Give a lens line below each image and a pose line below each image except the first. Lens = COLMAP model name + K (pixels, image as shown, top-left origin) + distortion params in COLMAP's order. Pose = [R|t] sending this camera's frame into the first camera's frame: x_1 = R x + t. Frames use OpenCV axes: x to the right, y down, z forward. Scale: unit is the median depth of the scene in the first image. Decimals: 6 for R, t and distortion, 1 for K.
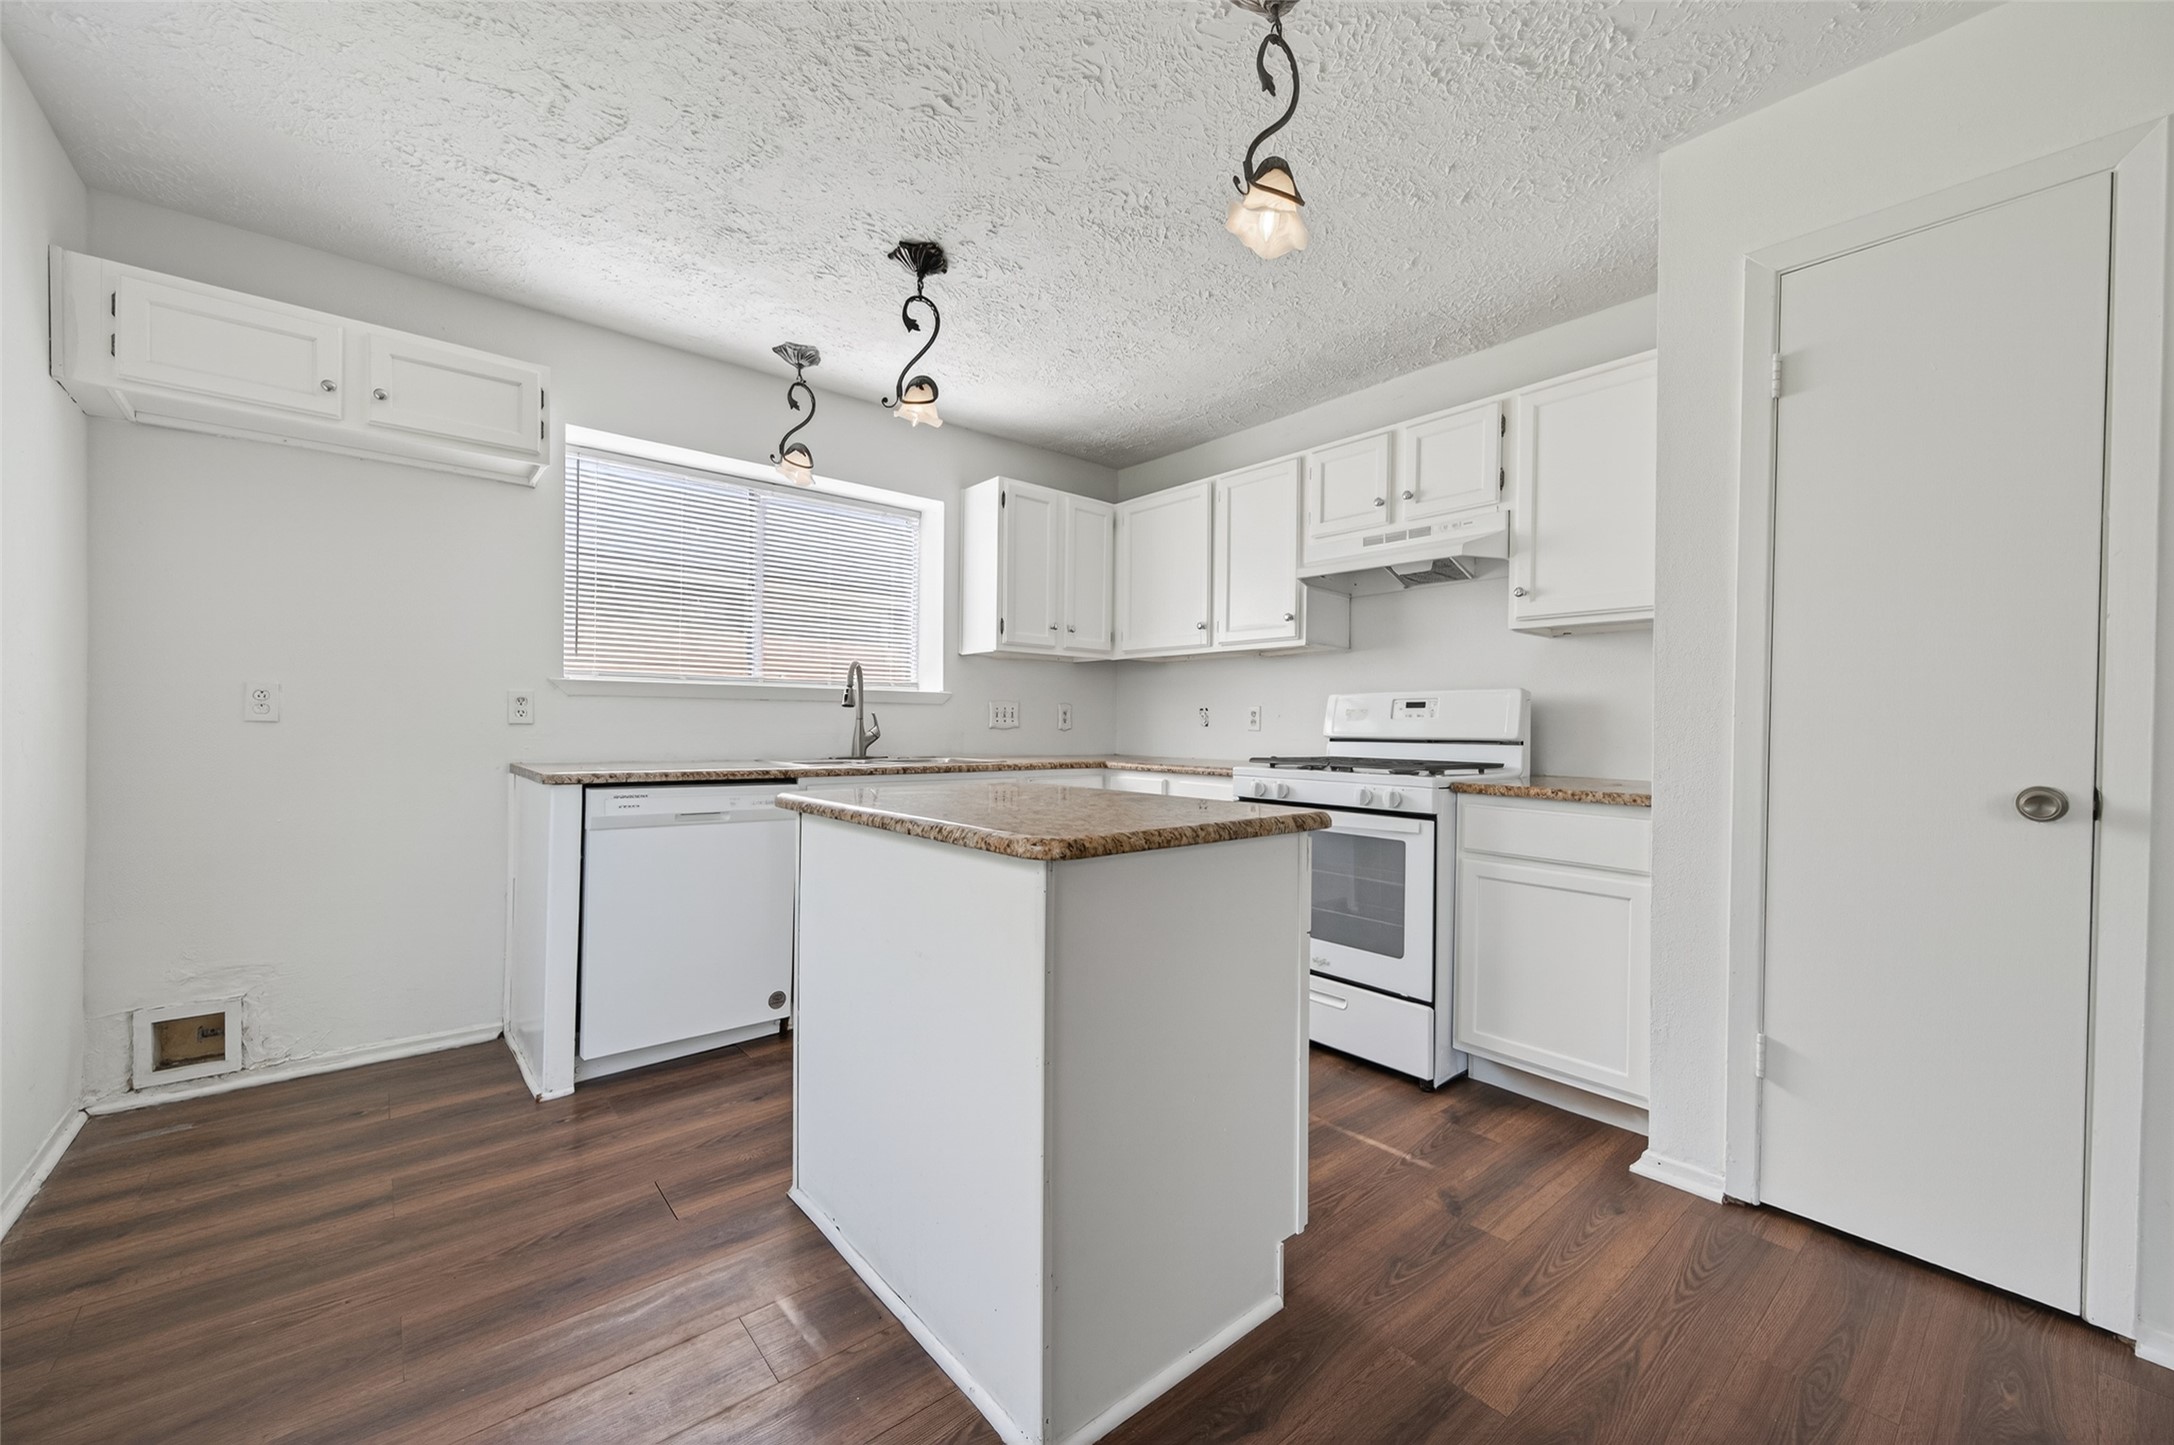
lens RADIAL K [[847.6, 0, 1088.4], [0, 847.6, 731.0], [0, 0, 1]] dist [-0.000287, -0.000069]
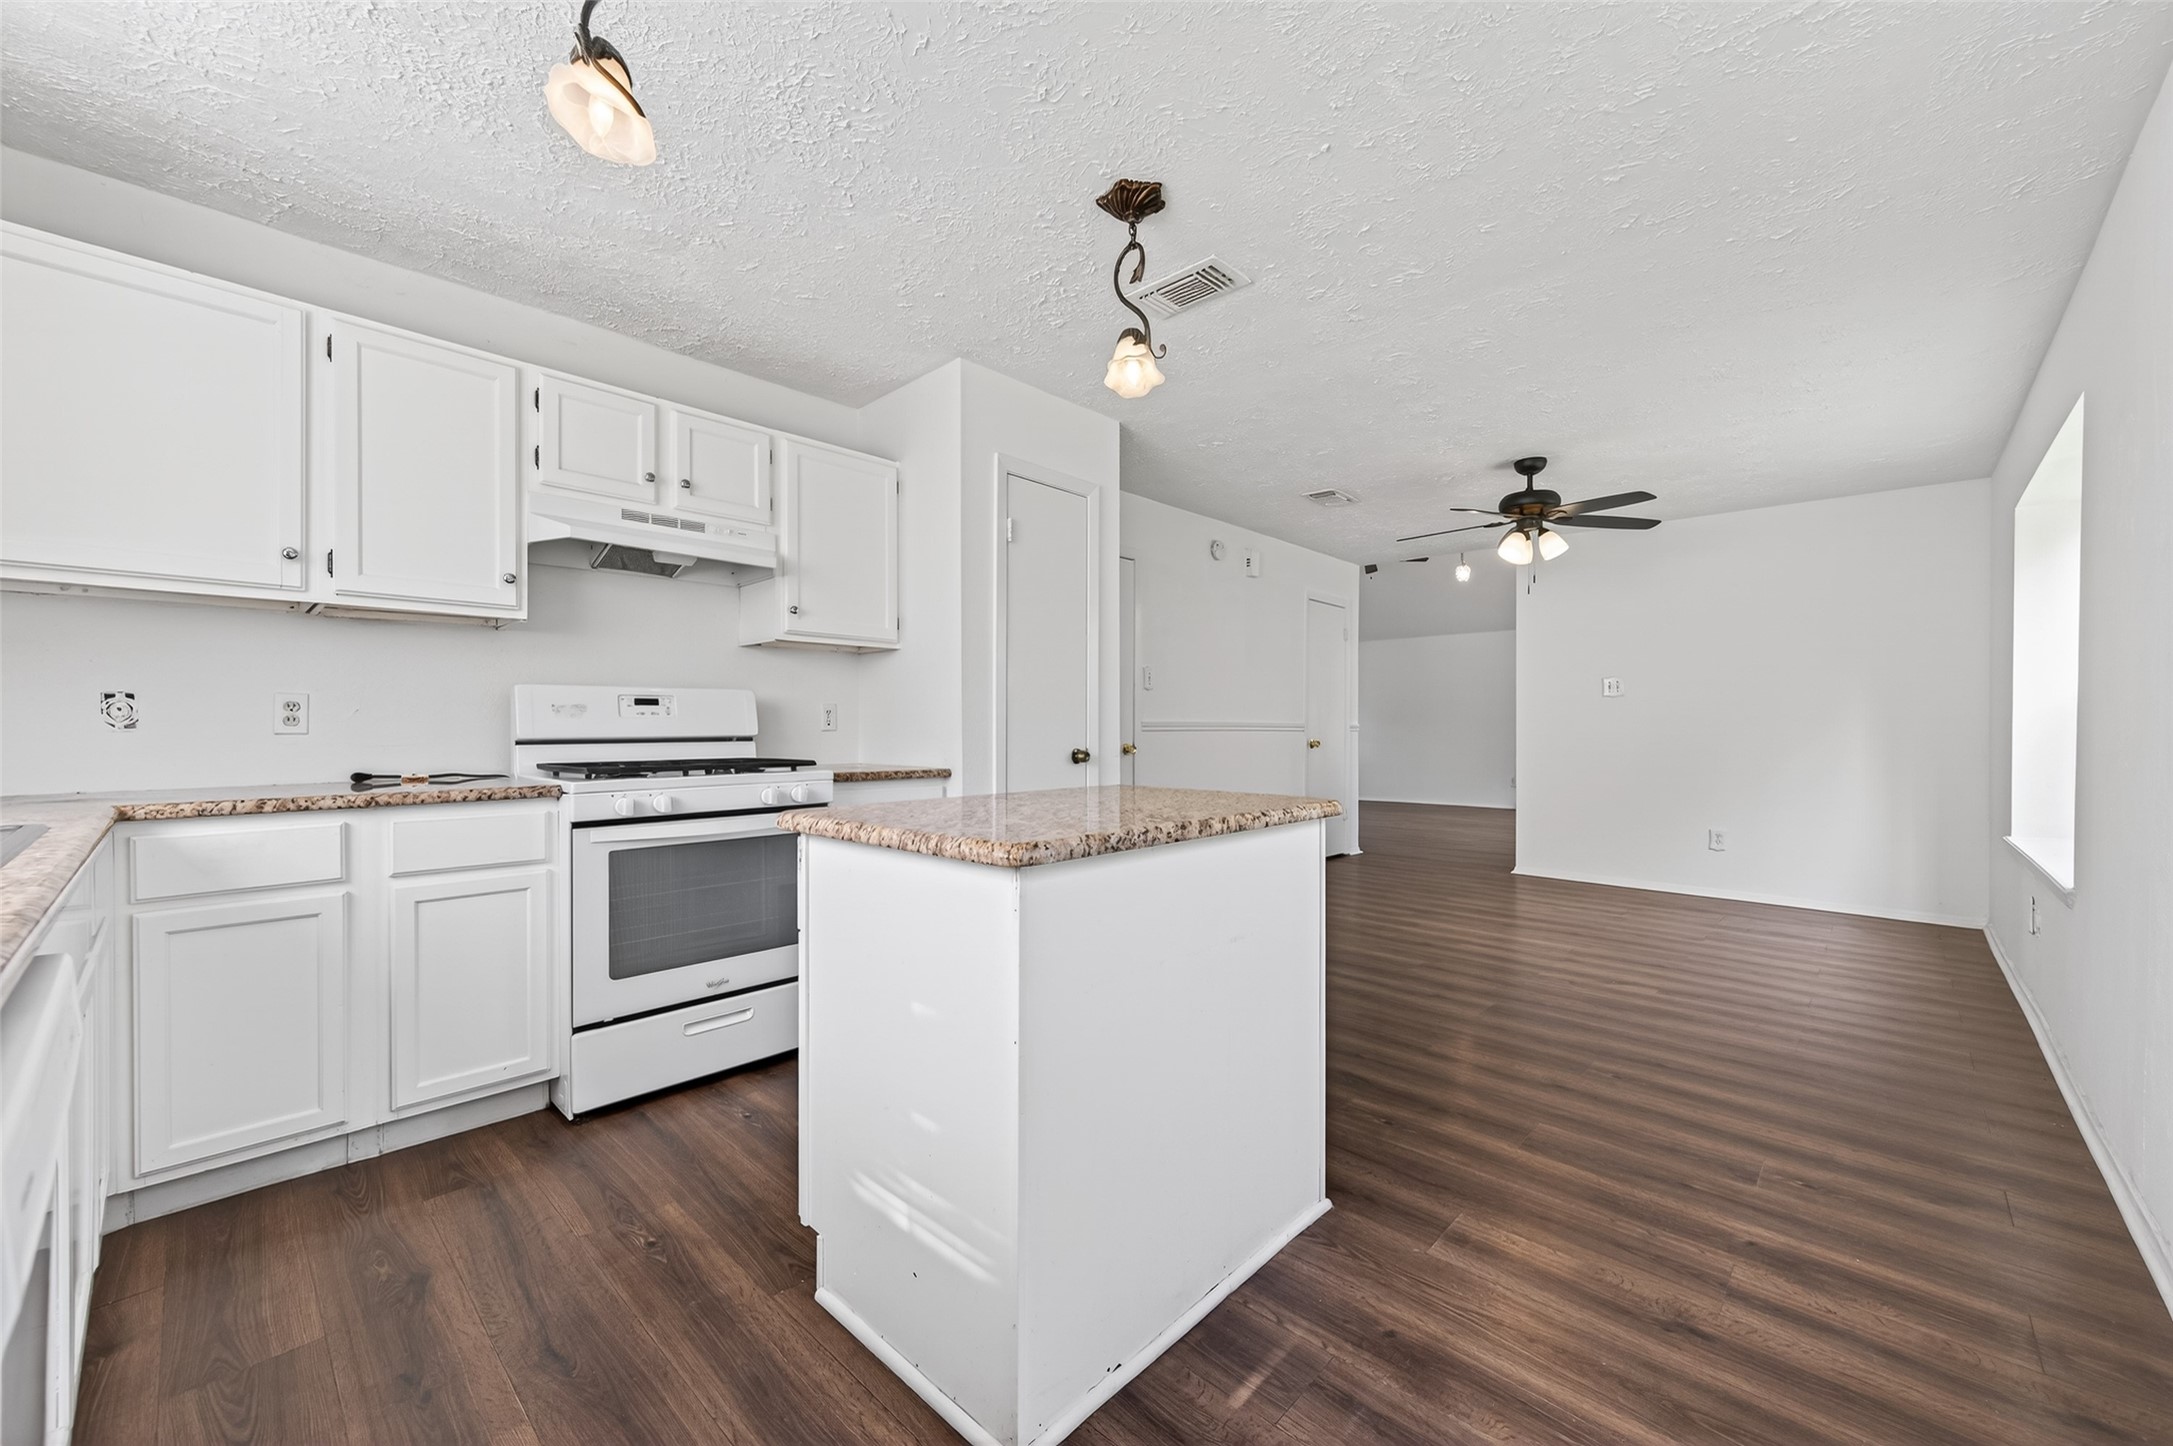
lens RADIAL K [[847.2, 0, 1087.9], [0, 847.2, 731.5], [0, 0, 1]] dist [-0.000287, -0.000069]
pose [[-0.119104, -0.016801, 0.992740, -0.600500], [0.006836, 0.999819, 0.017741, -0.011533], [-0.992858, 0.008899, -0.118967, 0.631309]]
